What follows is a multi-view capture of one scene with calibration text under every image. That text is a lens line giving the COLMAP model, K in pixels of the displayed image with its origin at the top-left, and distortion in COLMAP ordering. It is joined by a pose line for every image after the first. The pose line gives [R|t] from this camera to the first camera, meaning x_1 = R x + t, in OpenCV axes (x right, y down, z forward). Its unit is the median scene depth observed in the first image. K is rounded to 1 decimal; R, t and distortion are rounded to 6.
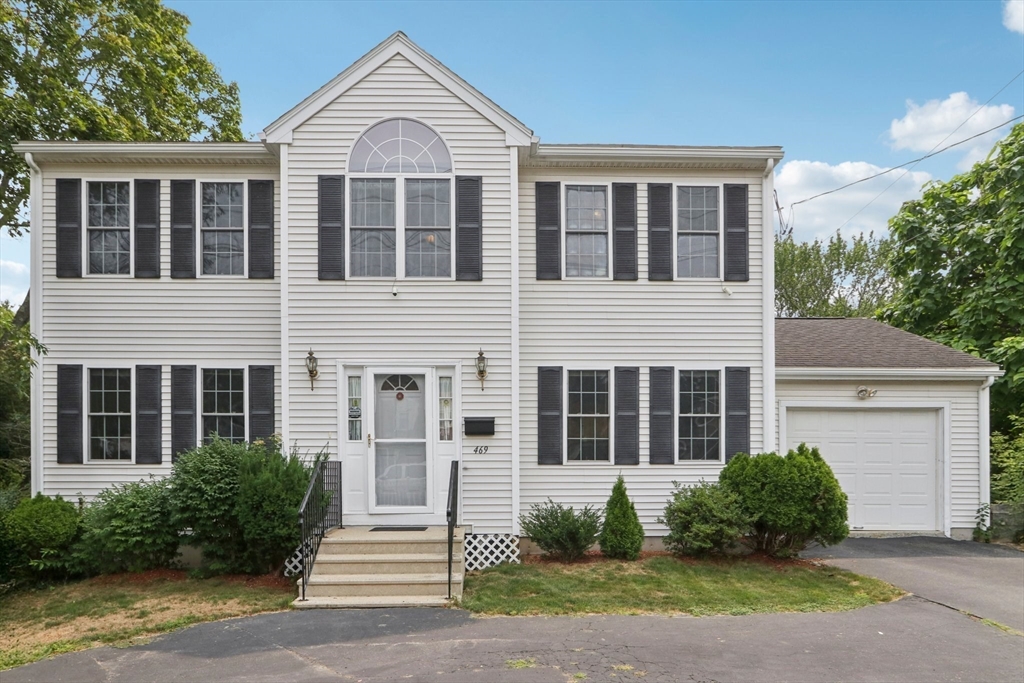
lens RADIAL K [[805.3, 0, 517.7], [0, 805.3, 377.6], [0, 0, 1]] dist [0.028827, -0.013231]
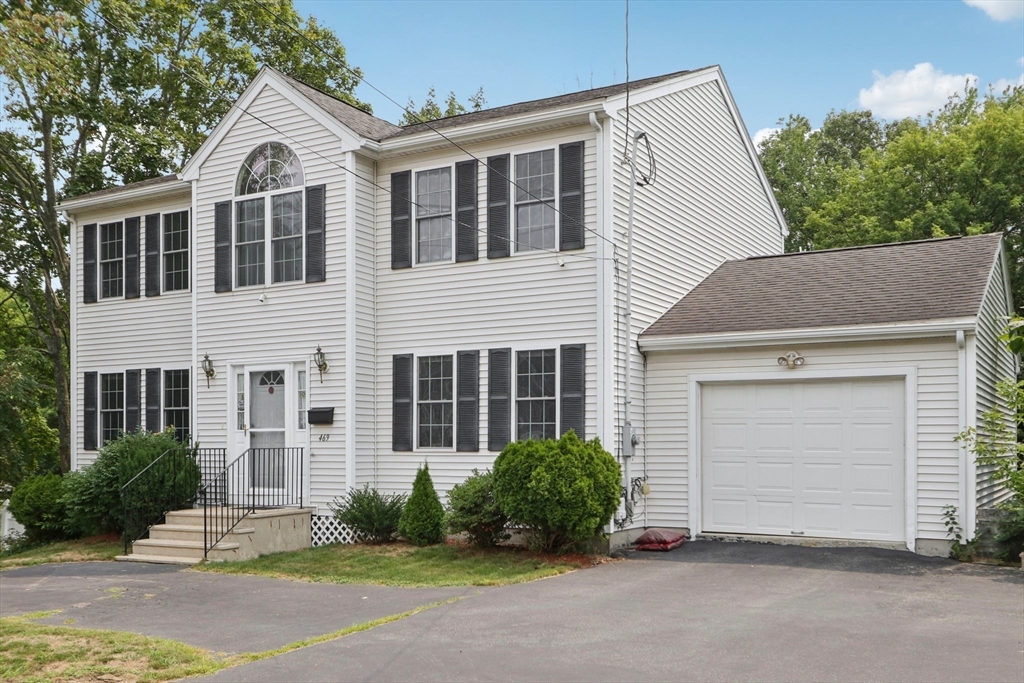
lens RADIAL K [[1004.9, 0, 511.7], [0, 1004.9, 341.6], [0, 0, 1]] dist [0.008173, 0.000000]
pose [[0.840489, -0.060770, -0.538410, 0.830958], [0.059480, 0.998033, -0.019795, 0.002902], [0.538554, -0.015388, 0.842450, 0.006988]]
